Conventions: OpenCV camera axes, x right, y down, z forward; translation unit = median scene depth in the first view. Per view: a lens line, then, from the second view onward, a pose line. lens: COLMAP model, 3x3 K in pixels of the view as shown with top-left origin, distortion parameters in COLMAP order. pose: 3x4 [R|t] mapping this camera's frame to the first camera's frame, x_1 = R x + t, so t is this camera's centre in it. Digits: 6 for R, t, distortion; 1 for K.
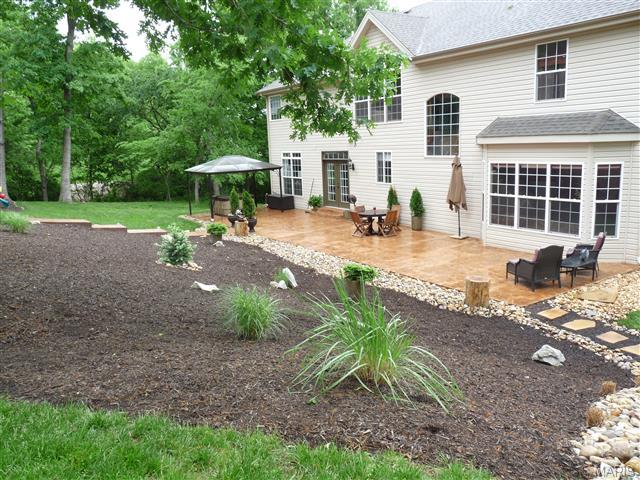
lens RADIAL K [[519.2, 0, 320.0], [0, 519.2, 241.2], [0, 0, 1]] dist [-0.014219, -0.011466]
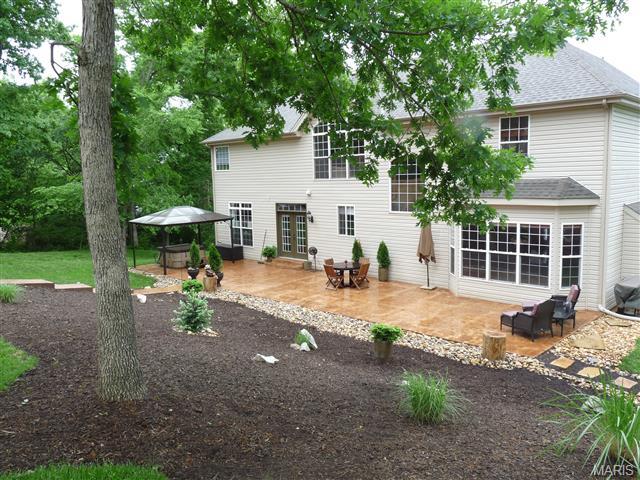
lens RADIAL K [[519.2, 0, 319.8], [0, 519.2, 240.6], [0, 0, 1]] dist [-0.014219, -0.011466]
pose [[0.978271, -0.011188, 0.207029, -0.178874], [0.026652, 0.997044, -0.072057, -0.035332], [-0.205611, 0.076009, 0.975678, -0.006664]]
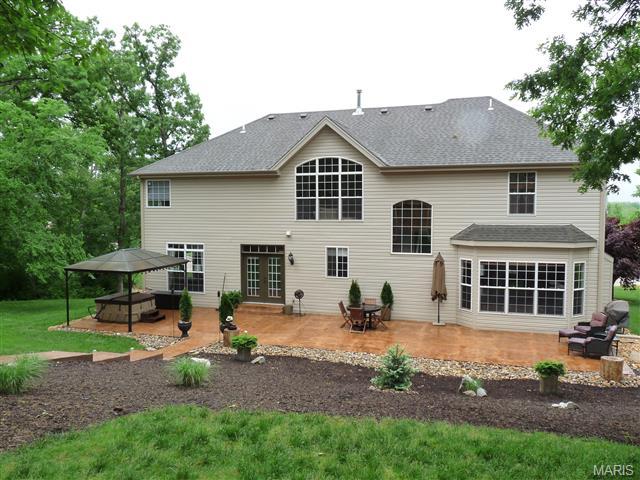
lens RADIAL K [[519.2, 0, 319.9], [0, 519.2, 239.8], [0, 0, 1]] dist [-0.014219, -0.011466]
pose [[0.783320, -0.000168, 0.621619, -0.678725], [0.088506, 0.989842, -0.111261, -0.091384], [-0.615286, 0.142170, 0.775378, 0.255883]]
